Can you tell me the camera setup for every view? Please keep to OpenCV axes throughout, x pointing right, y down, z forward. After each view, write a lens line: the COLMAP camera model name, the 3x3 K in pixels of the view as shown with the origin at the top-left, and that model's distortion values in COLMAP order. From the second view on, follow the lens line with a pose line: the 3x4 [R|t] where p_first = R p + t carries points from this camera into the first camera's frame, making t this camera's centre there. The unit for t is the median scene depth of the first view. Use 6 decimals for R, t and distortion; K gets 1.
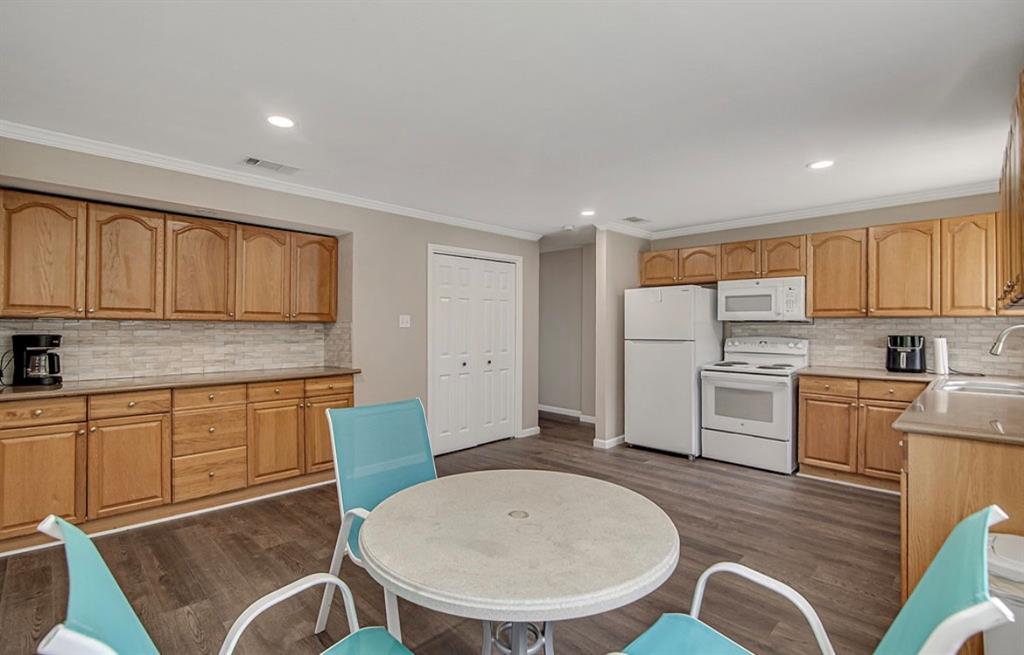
lens RADIAL K [[468.9, 0, 515.0], [0, 468.9, 326.6], [0, 0, 1]] dist [0.000393, 0.000024]
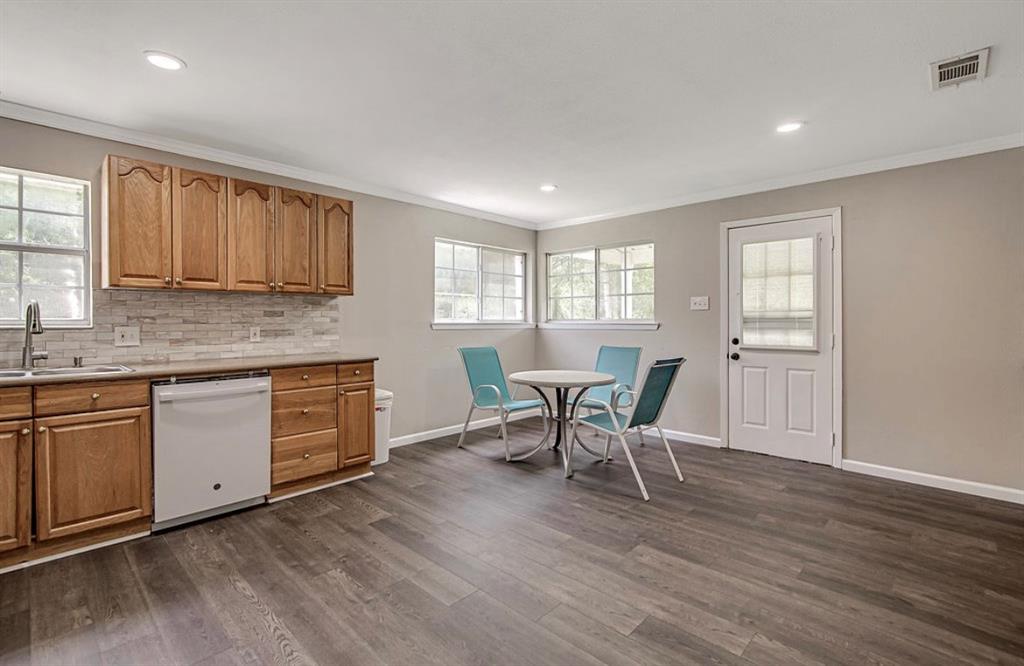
lens RADIAL K [[484.0, 0, 509.4], [0, 484.0, 328.2], [0, 0, 1]] dist [-0.003179, -0.000602]
pose [[-0.999889, -0.004222, -0.014294, 0.173435], [-0.004290, 0.999979, 0.004780, 0.043612], [0.014273, 0.004841, -0.999886, 1.864585]]
